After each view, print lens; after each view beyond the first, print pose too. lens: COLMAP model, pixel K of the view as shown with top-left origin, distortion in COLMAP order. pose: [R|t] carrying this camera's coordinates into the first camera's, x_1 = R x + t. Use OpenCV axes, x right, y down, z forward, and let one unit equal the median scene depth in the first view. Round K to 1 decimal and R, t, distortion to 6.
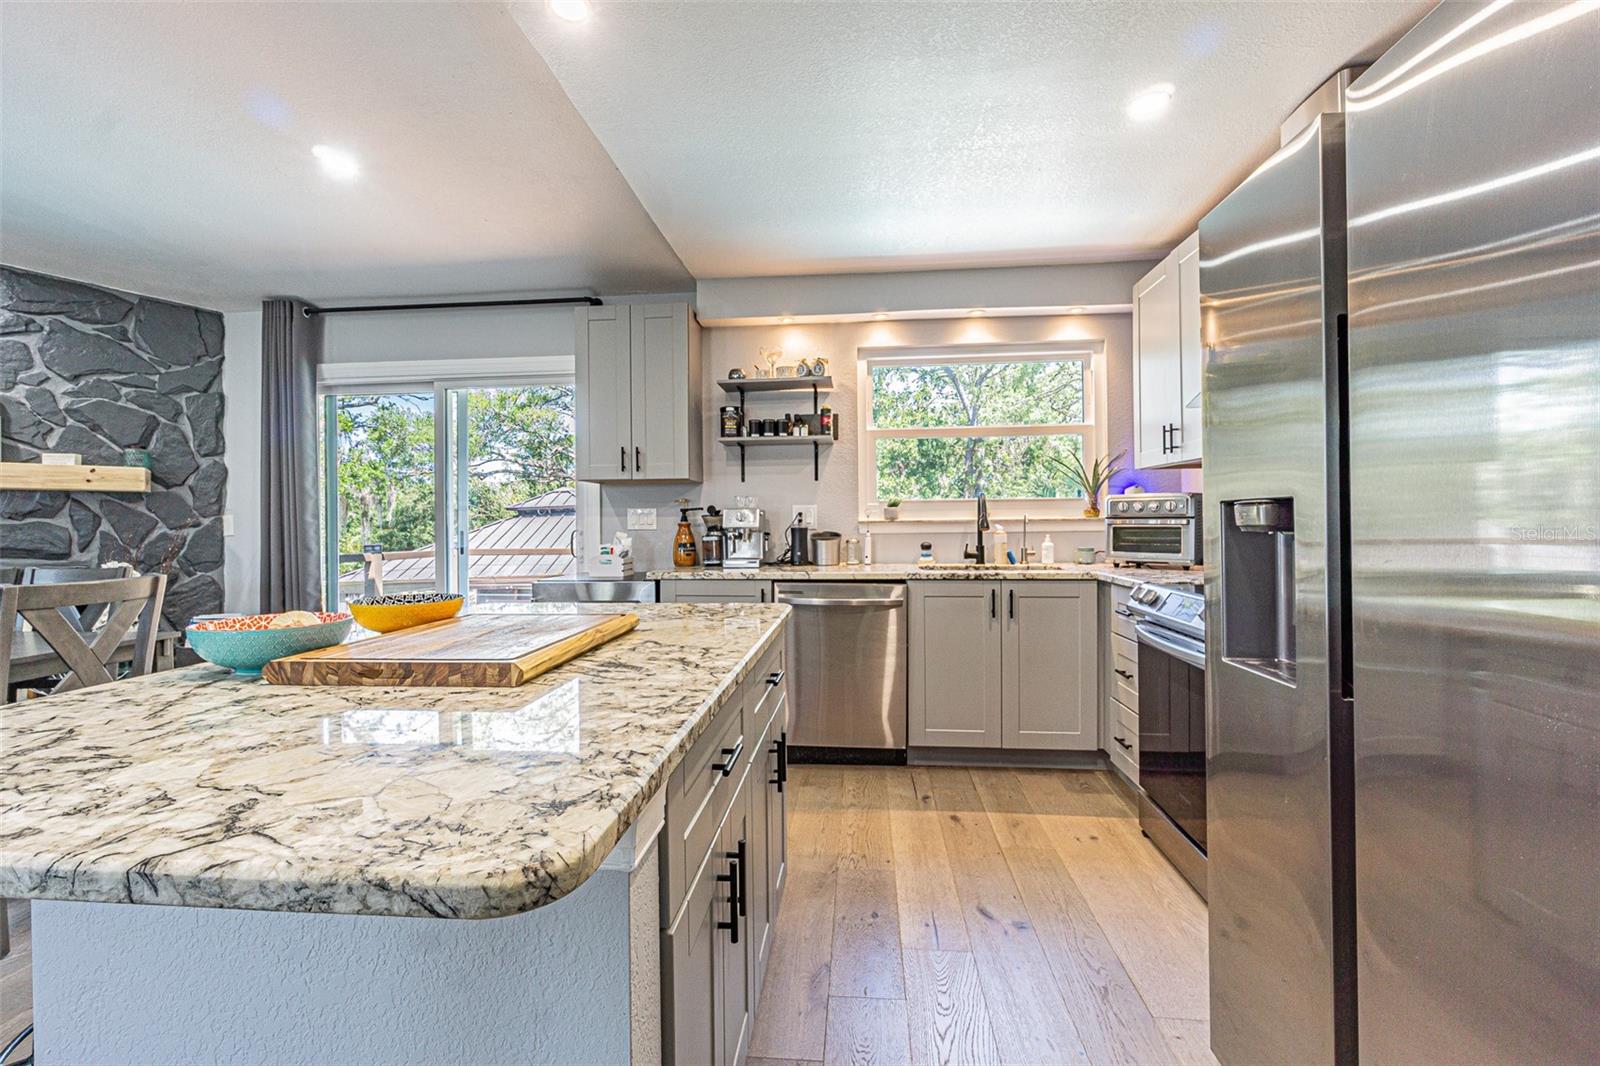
lens RADIAL K [[692.9, 0, 791.5], [0, 692.9, 534.7], [0, 0, 1]] dist [-0.018117, 0.001651]
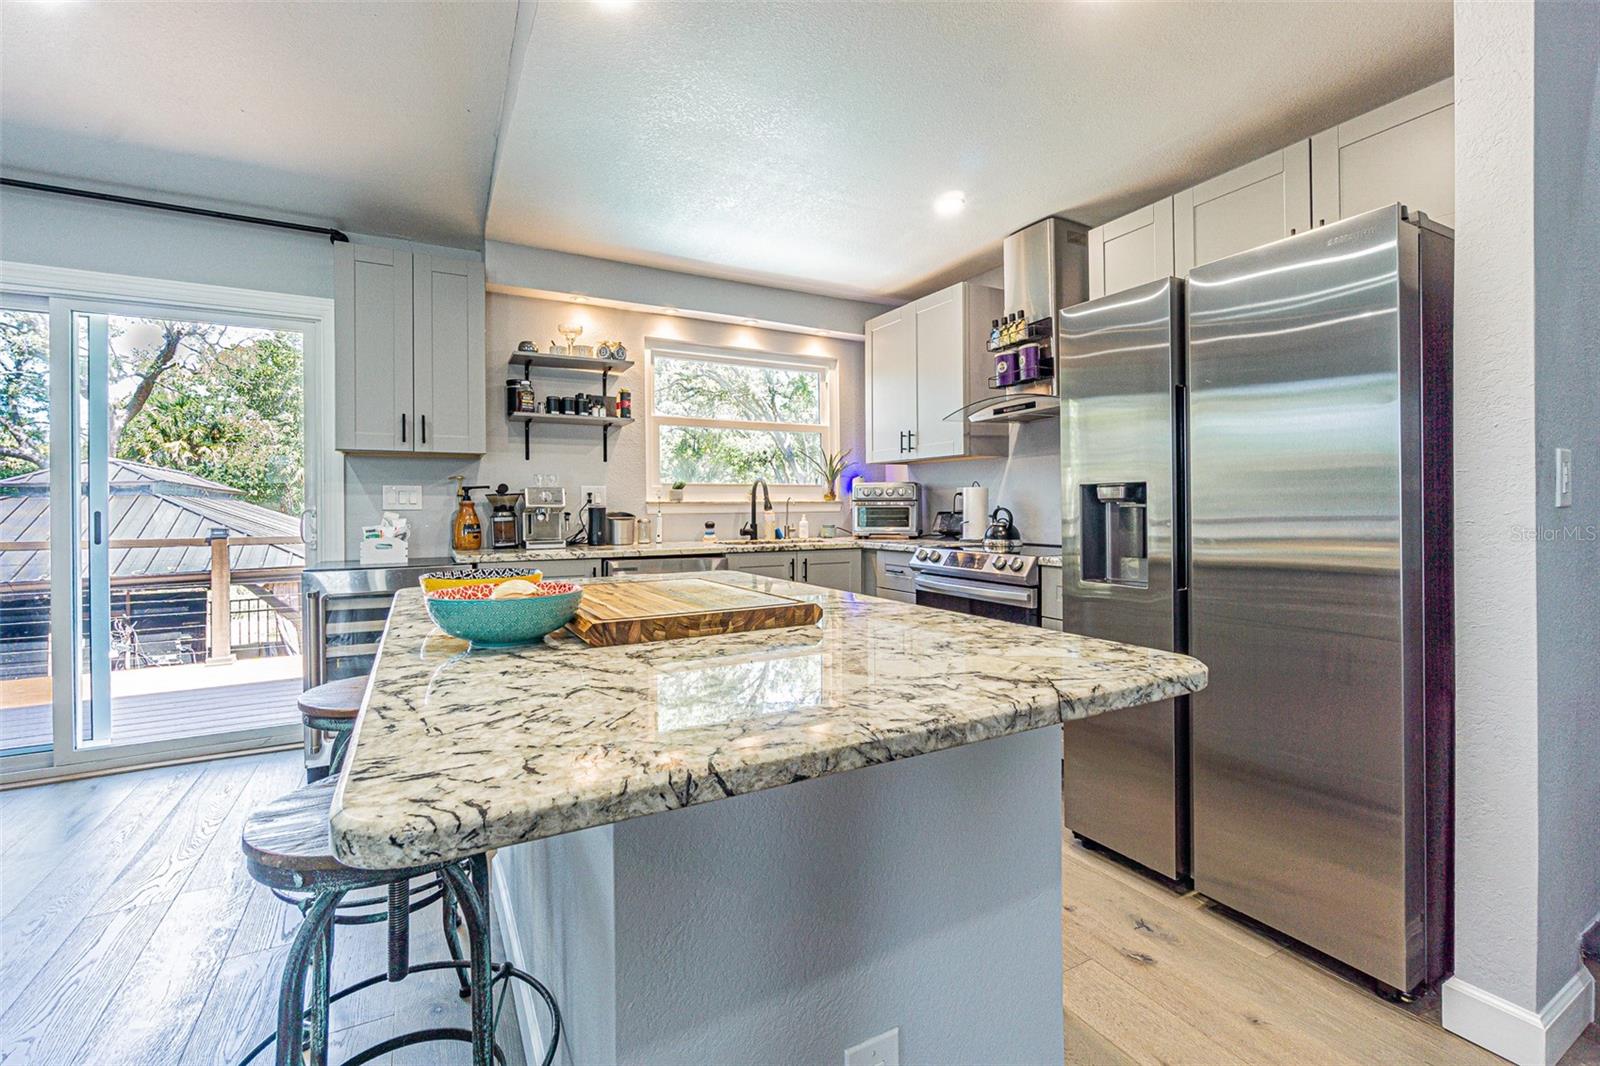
lens RADIAL K [[692.9, 0, 792.2], [0, 692.9, 521.0], [0, 0, 1]] dist [-0.018117, 0.001651]
pose [[0.825622, -0.005500, 0.564197, -0.320657], [0.007245, 0.999973, -0.000854, 0.012169], [-0.564177, 0.004793, 0.825640, 0.008153]]
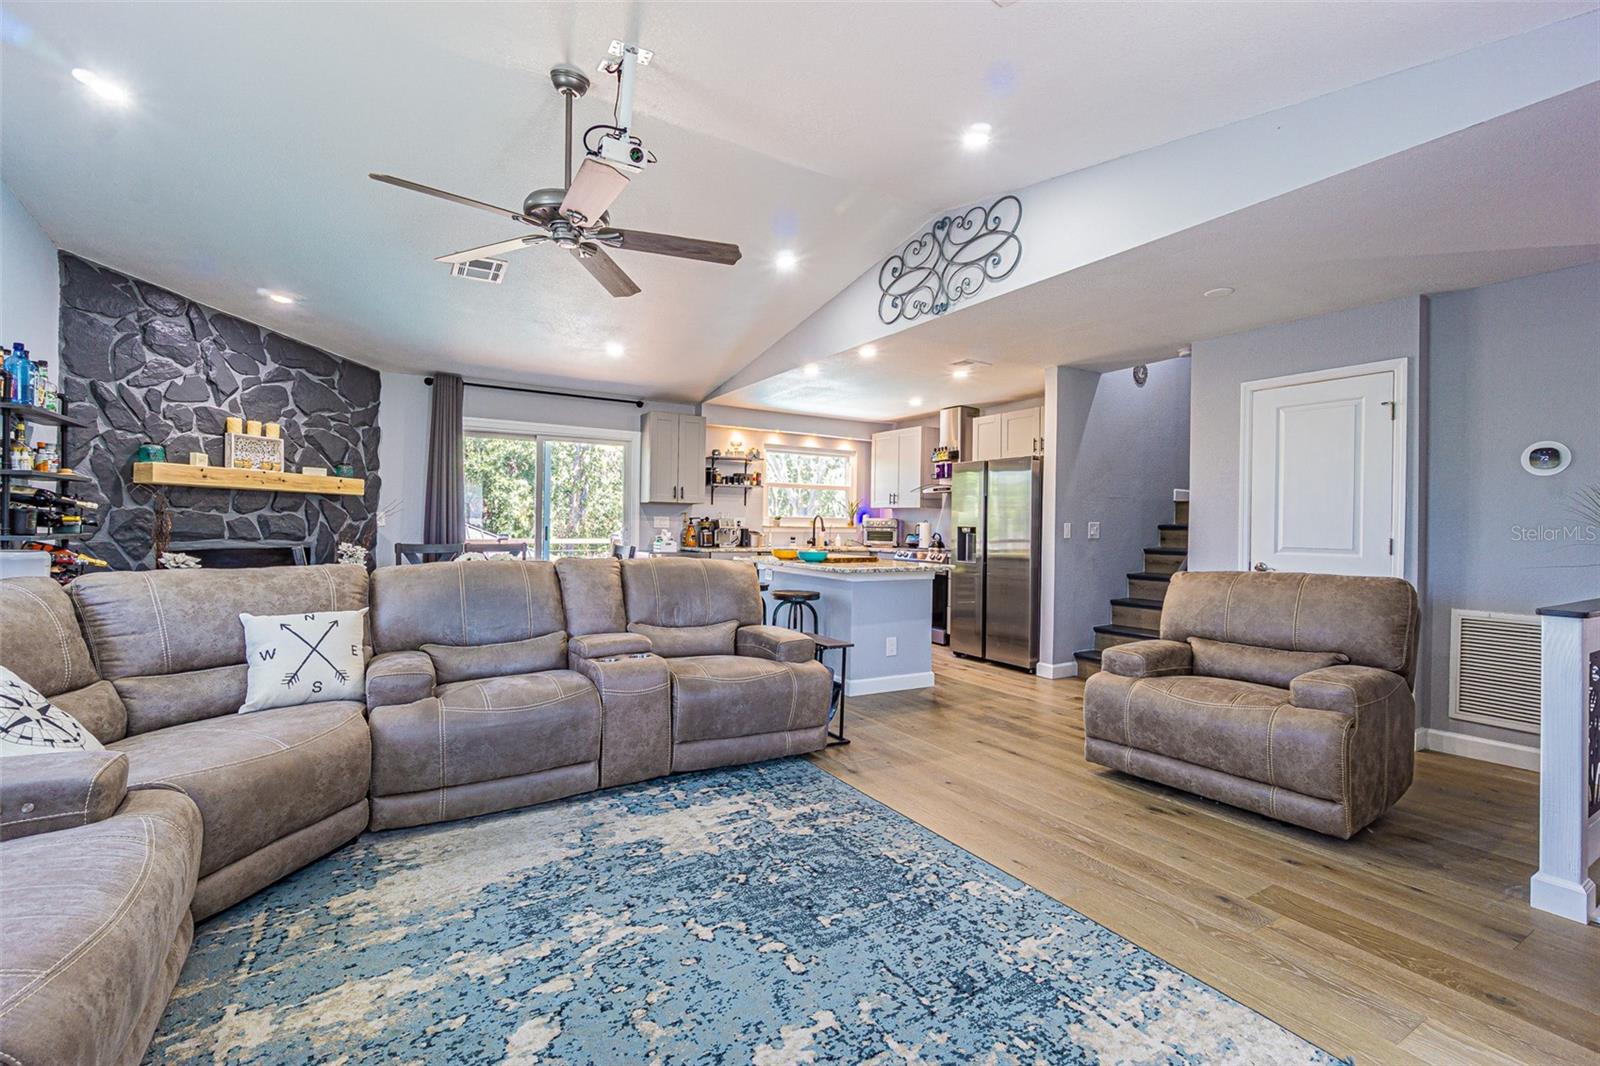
lens RADIAL K [[692.9, 0, 782.1], [0, 692.9, 538.6], [0, 0, 1]] dist [-0.018117, 0.001651]
pose [[0.811956, 0.010412, 0.583626, -1.112136], [-0.015042, 0.999882, 0.003090, 0.012021], [-0.583525, -0.011288, 0.812016, -0.764761]]
